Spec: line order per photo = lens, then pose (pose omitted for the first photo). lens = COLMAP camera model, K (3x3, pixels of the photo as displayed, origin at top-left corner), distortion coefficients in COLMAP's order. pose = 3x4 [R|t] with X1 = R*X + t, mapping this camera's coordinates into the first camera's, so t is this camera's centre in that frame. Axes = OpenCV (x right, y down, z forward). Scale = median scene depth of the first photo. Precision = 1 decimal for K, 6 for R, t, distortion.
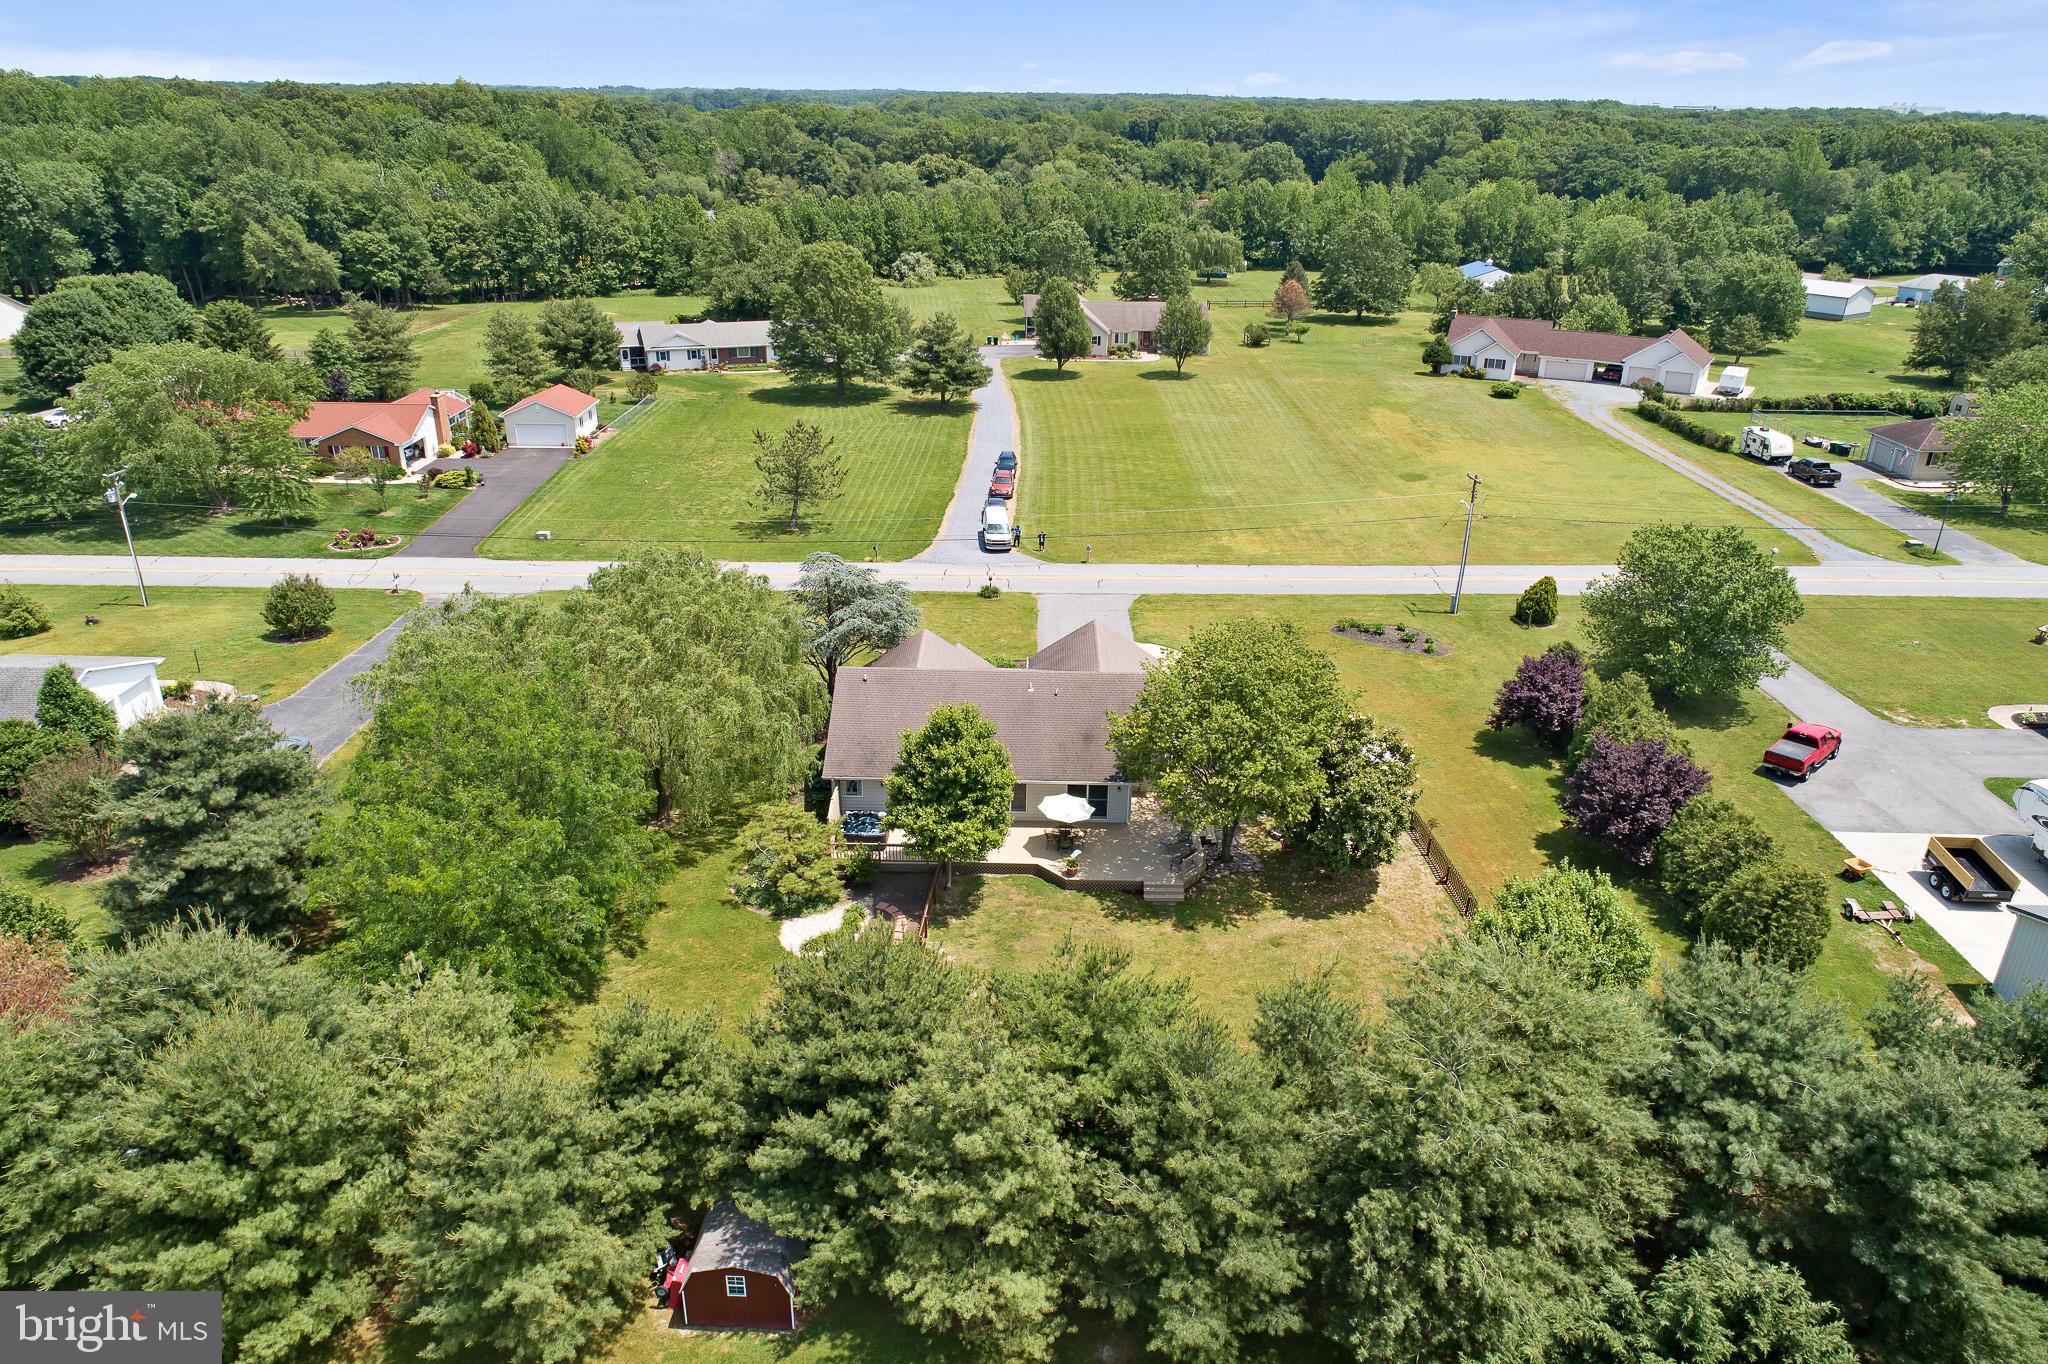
lens RADIAL K [[1390.8, 0, 1024.0], [0, 1390.8, 682.0], [0, 0, 1]] dist [-0.000941, 0.002318]
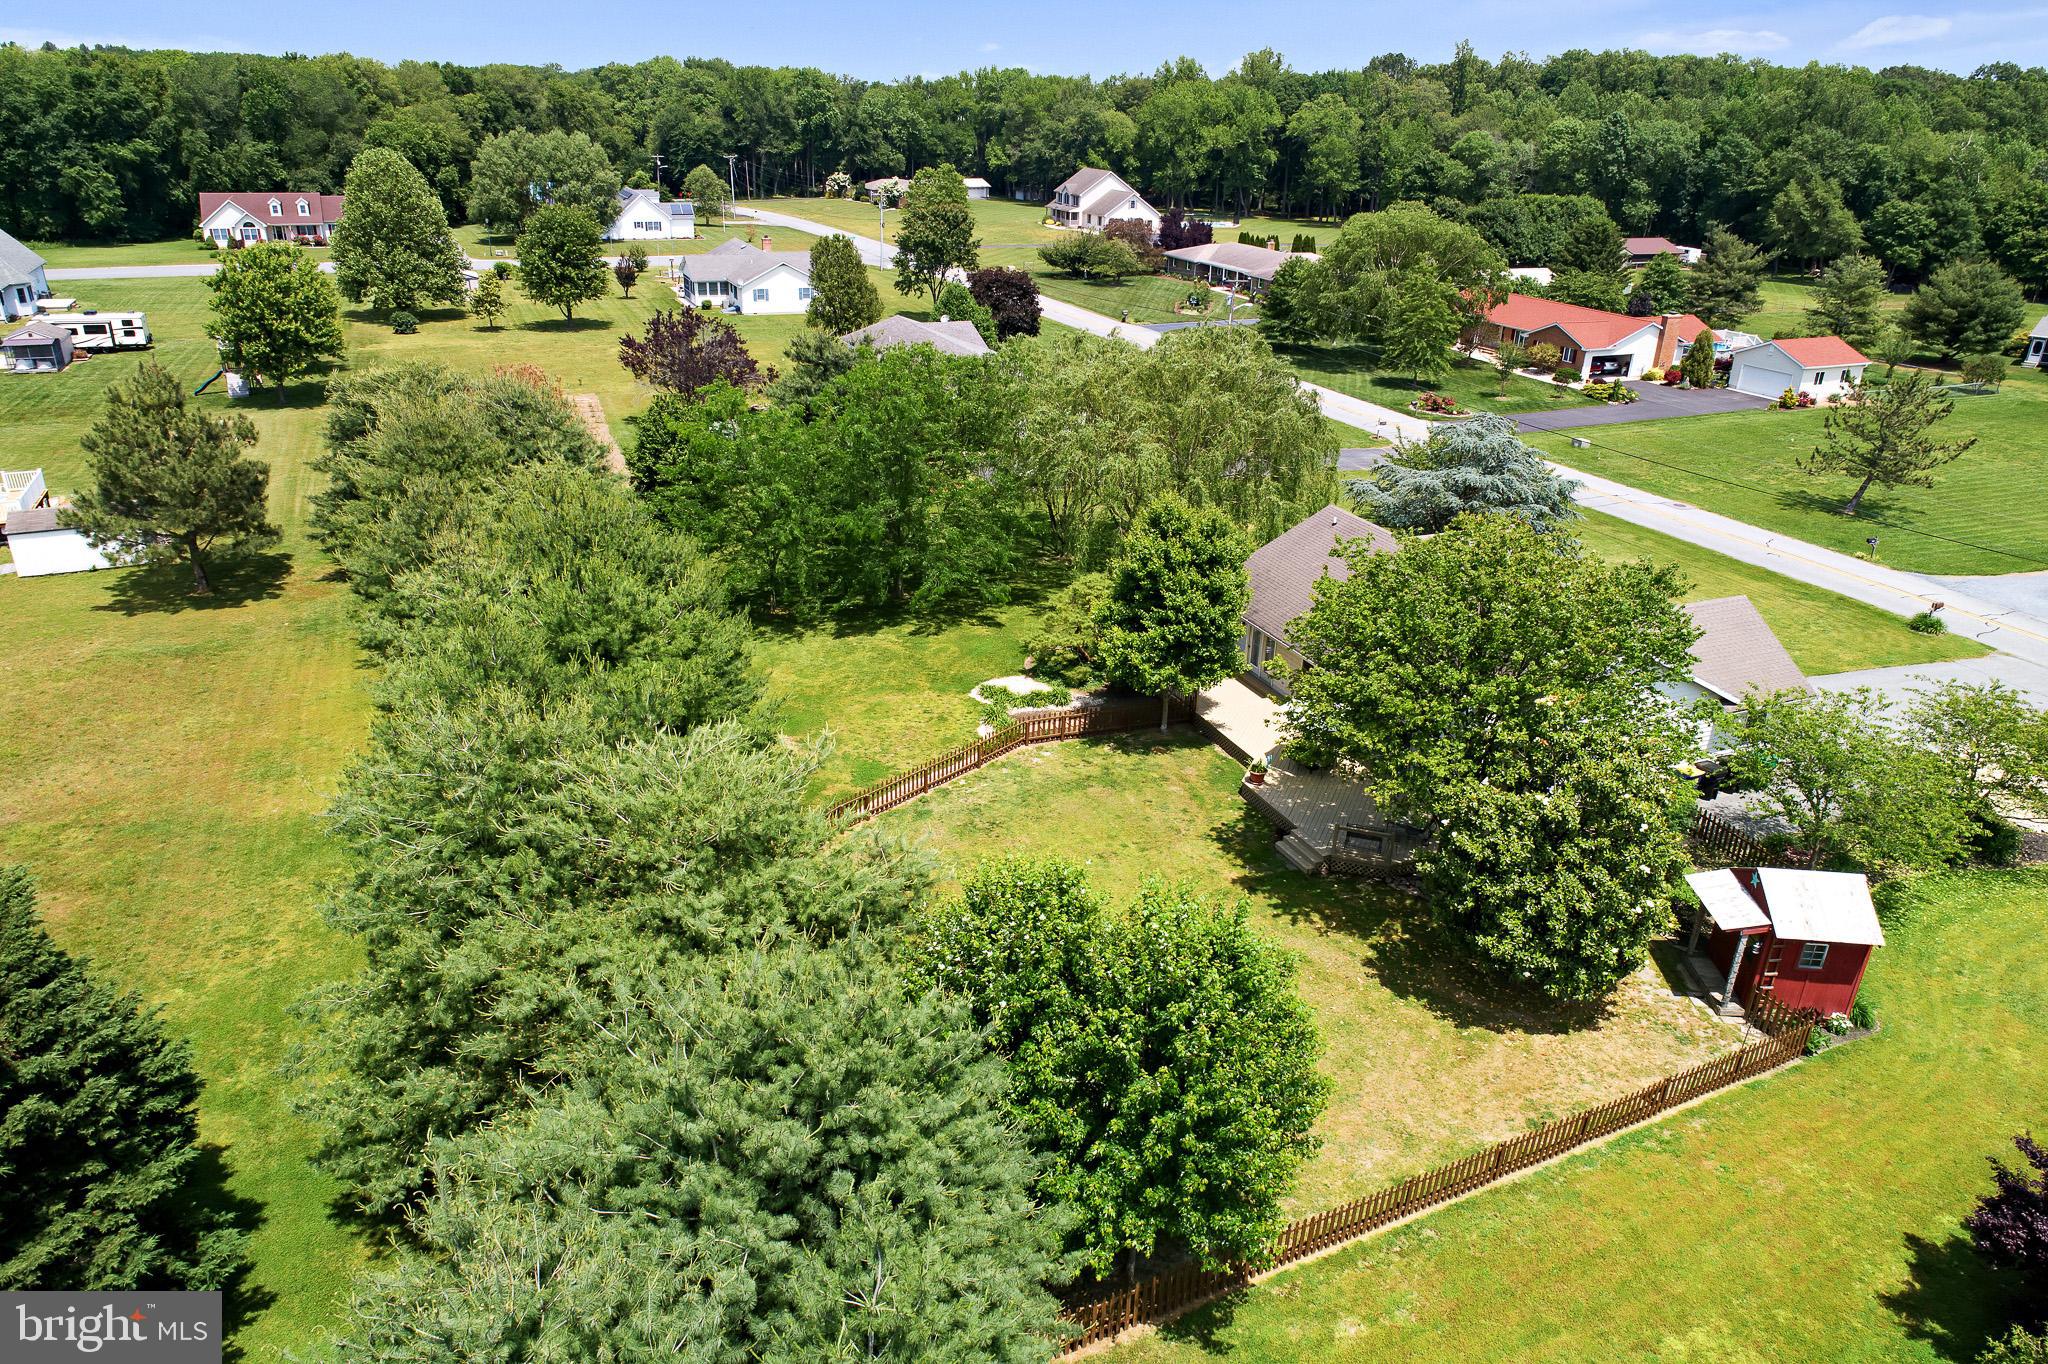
lens RADIAL K [[1360.2, 0, 1024.0], [0, 1360.2, 720.2], [0, 0, 1]] dist [0.001692, 0.000905]
pose [[0.407004, 0.382700, -0.829390, 0.547326], [-0.380260, 0.896566, 0.227093, -0.009845], [0.830512, 0.222957, 0.510431, 0.486702]]
